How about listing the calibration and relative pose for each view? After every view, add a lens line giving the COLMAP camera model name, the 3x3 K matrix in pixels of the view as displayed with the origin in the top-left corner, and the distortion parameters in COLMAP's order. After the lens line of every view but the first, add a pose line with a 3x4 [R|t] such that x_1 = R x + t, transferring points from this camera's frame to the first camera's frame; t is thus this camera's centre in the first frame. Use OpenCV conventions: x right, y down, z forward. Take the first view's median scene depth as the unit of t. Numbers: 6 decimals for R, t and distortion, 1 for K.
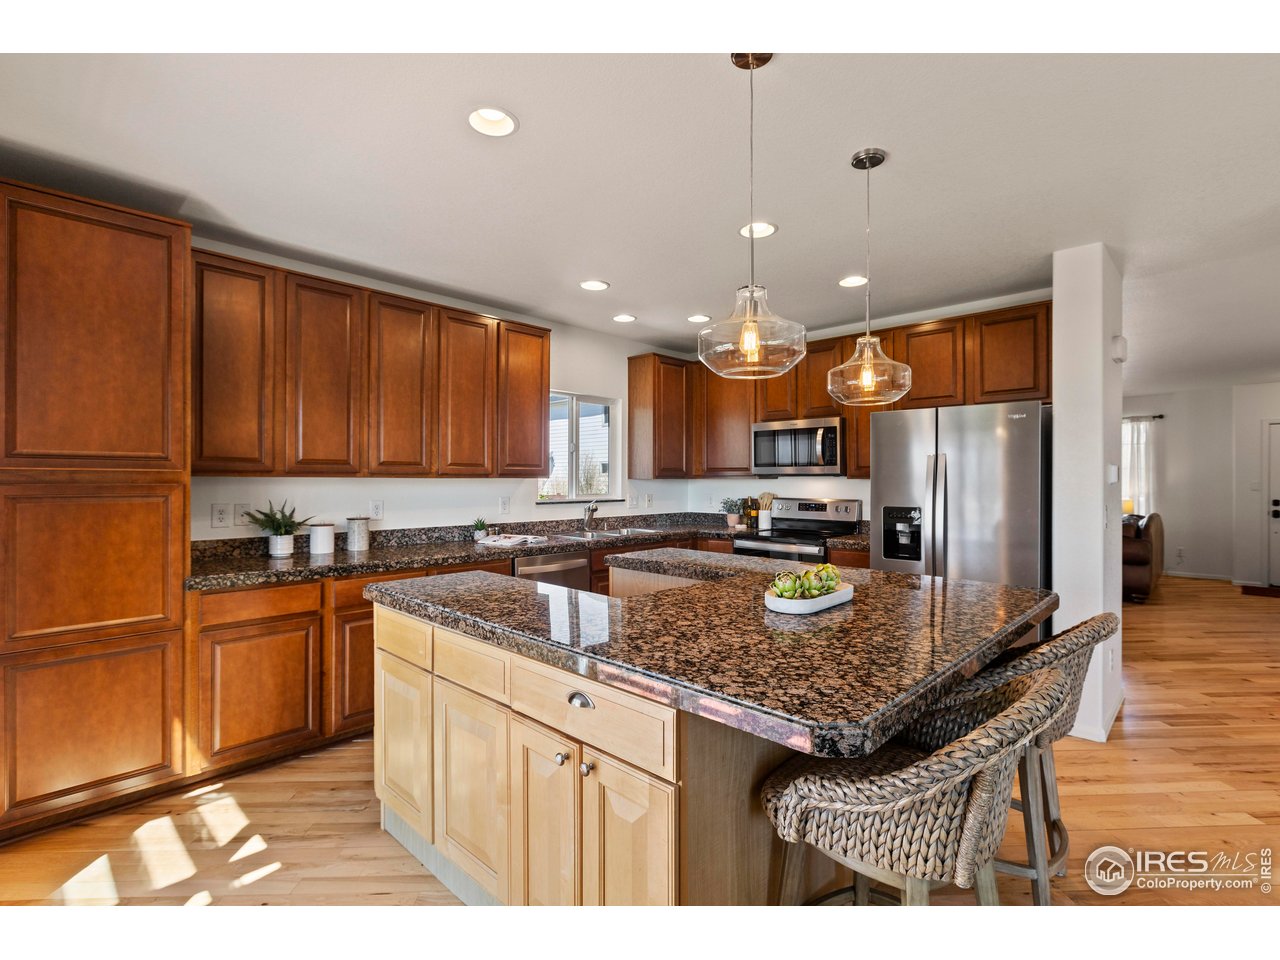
lens RADIAL K [[606.0, 0, 661.9], [0, 606.0, 467.3], [0, 0, 1]] dist [-0.001783, 0.002293]
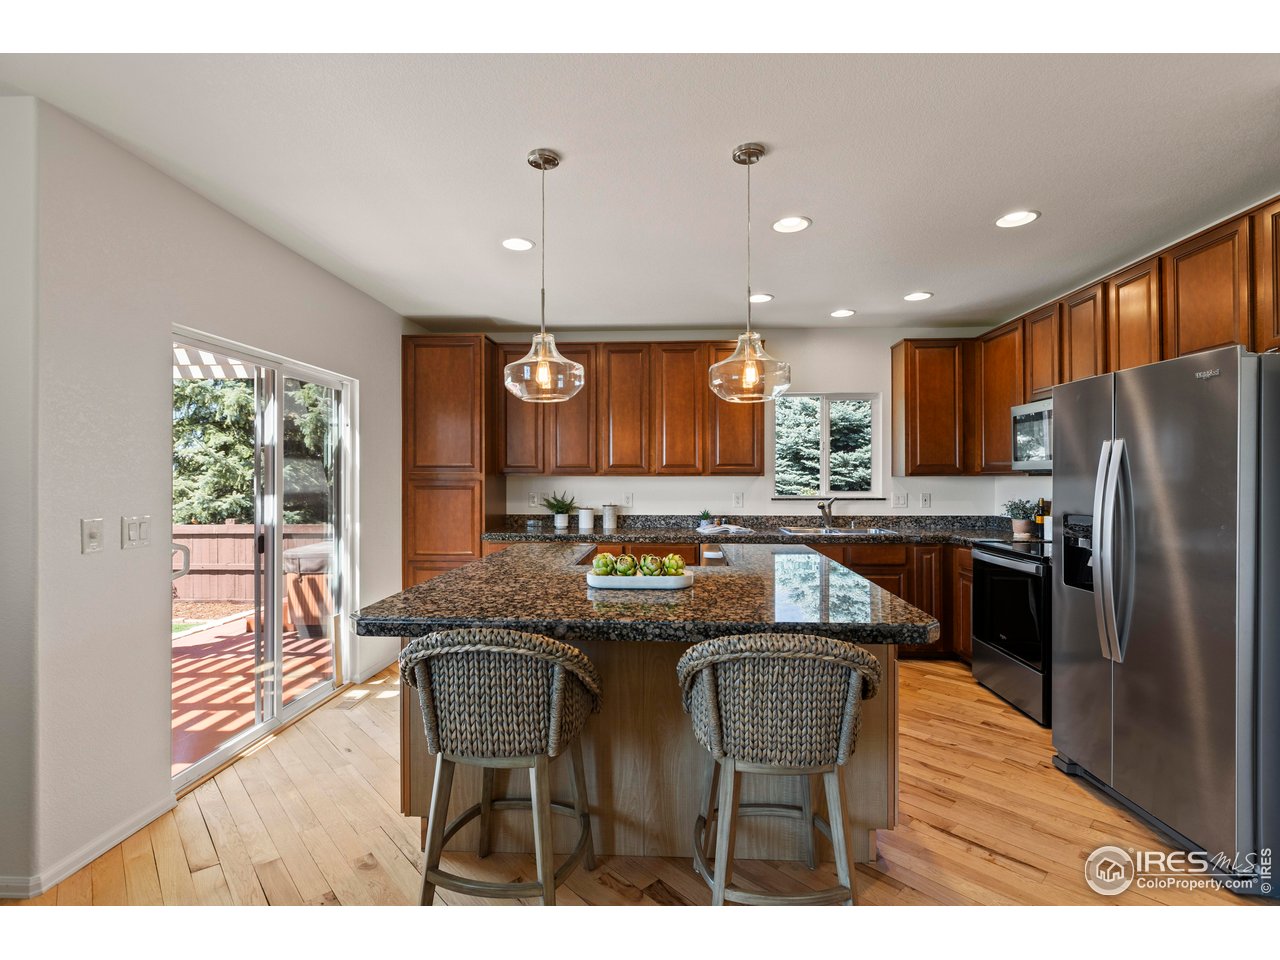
lens RADIAL K [[606.0, 0, 644.7], [0, 606.0, 473.4], [0, 0, 1]] dist [-0.001783, 0.002293]
pose [[0.646967, -0.010741, -0.762442, 0.580542], [0.017977, 0.999838, 0.001169, 0.009021], [0.762306, -0.014463, 0.647055, 0.140636]]
